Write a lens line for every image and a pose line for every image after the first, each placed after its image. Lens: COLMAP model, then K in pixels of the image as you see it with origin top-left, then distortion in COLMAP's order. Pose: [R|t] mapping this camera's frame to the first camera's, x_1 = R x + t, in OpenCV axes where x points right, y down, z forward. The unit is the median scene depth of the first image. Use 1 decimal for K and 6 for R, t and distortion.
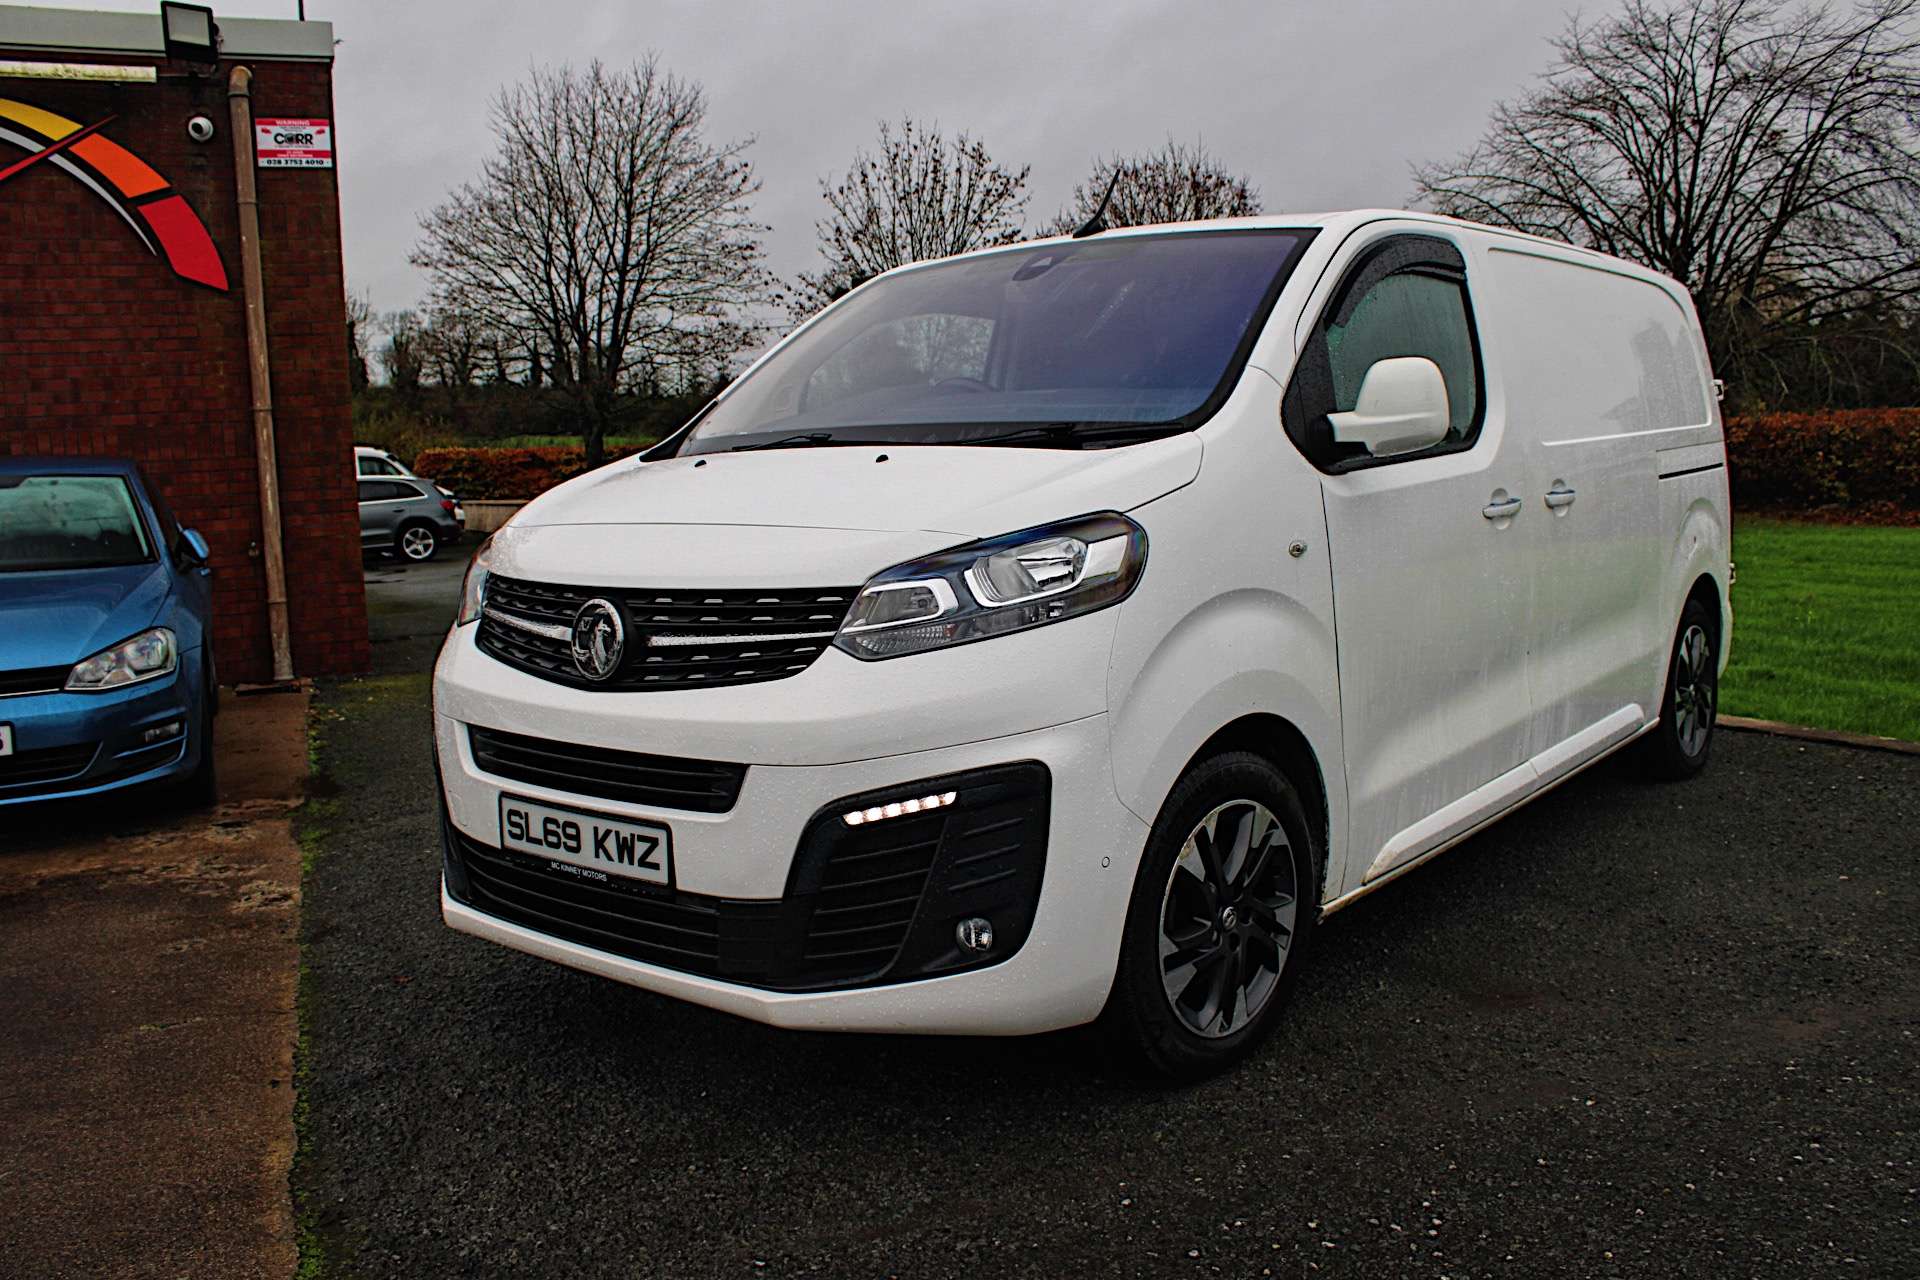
lens RADIAL K [[1637.6, 0, 960.5], [0, 1637.6, 649.5], [0, 0, 1]] dist [-0.043600, 0.008961]
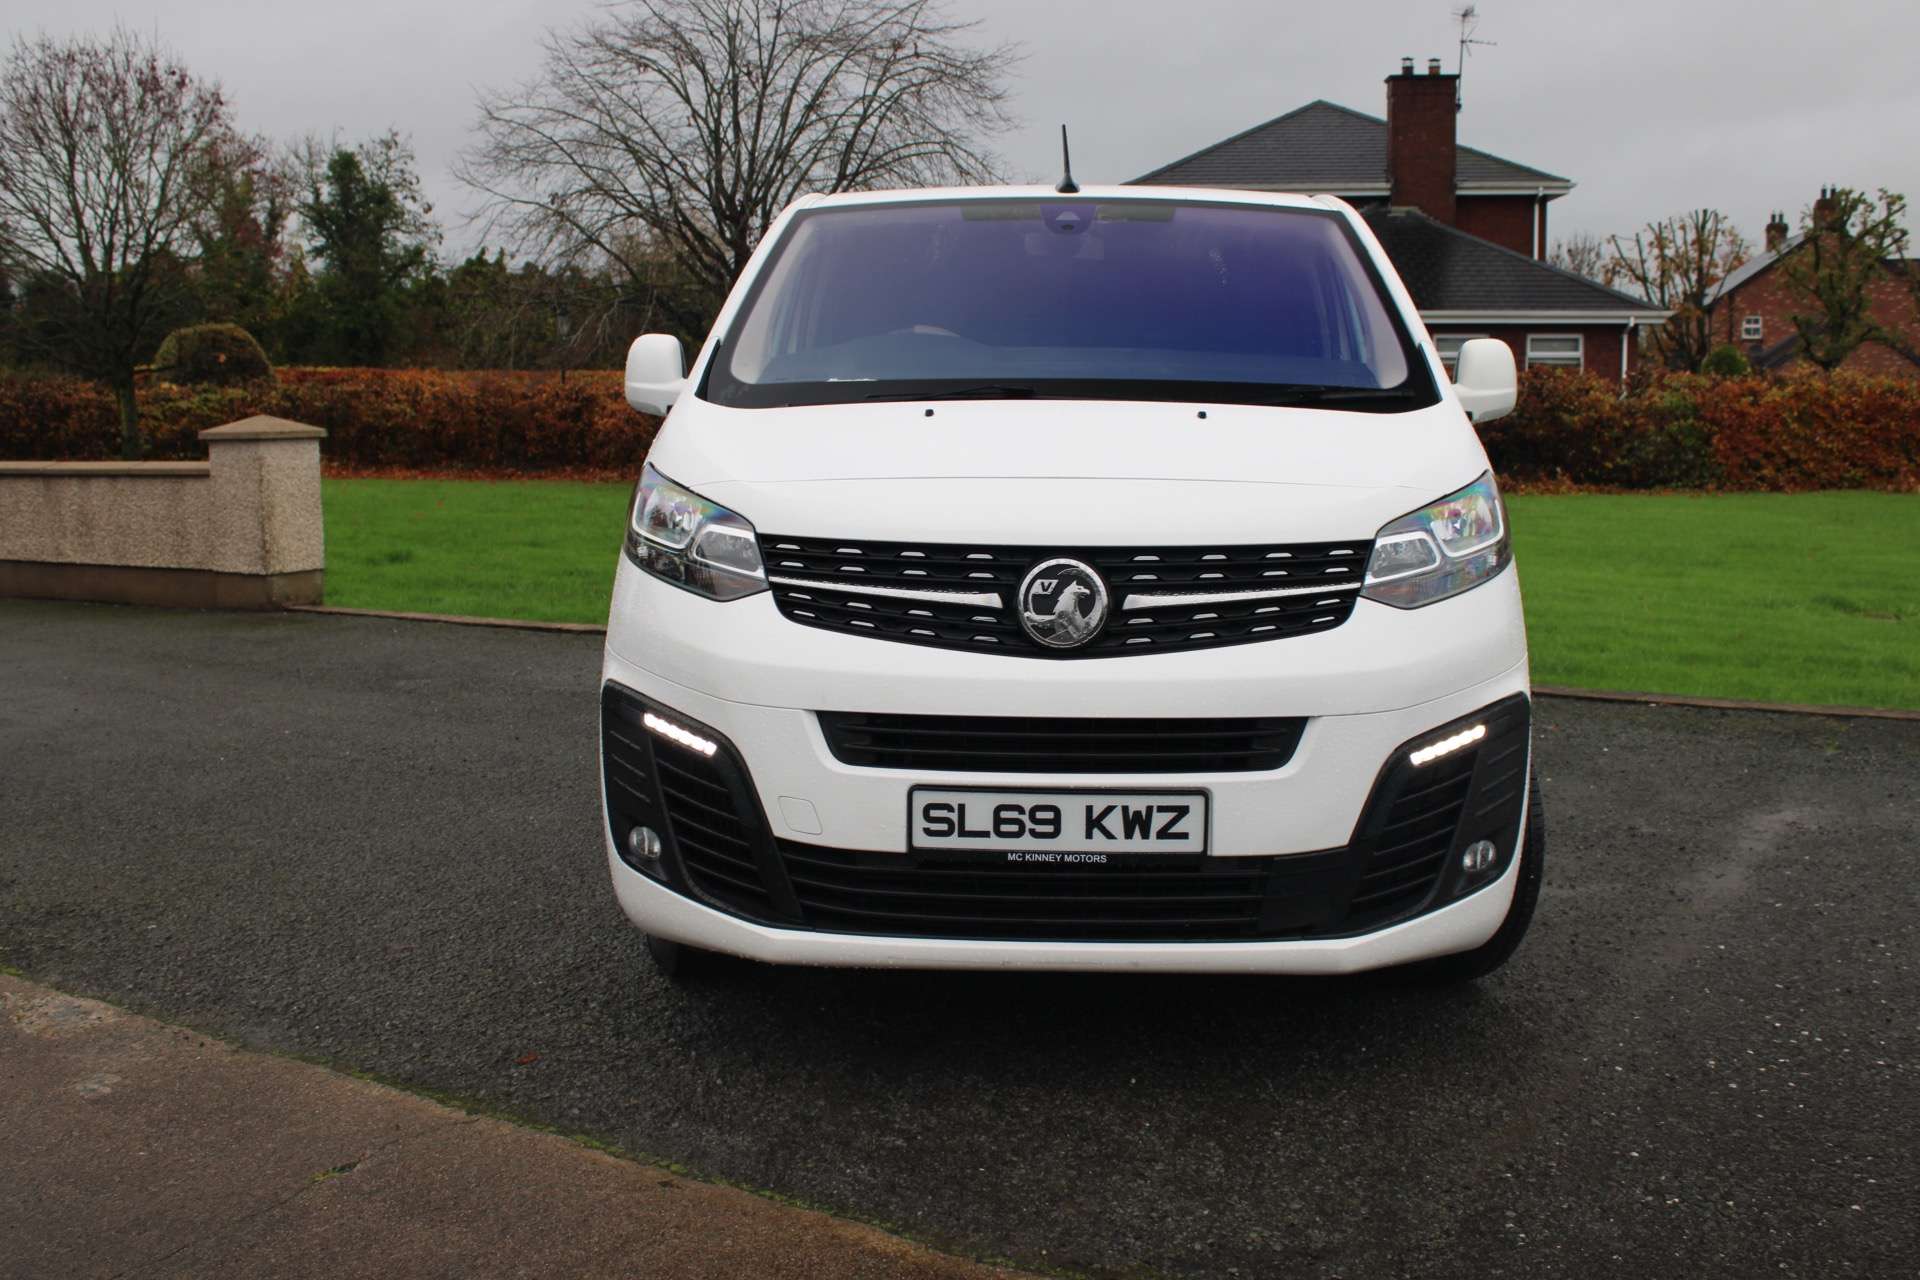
lens RADIAL K [[1933.7, 0, 959.5], [0, 1933.7, 630.9], [0, 0, 1]] dist [-0.092759, 0.000000]
pose [[0.801923, -0.043380, 0.595851, -0.930930], [0.048311, 0.998803, 0.007697, -0.002132], [-0.595471, 0.022614, 0.803058, 0.162588]]
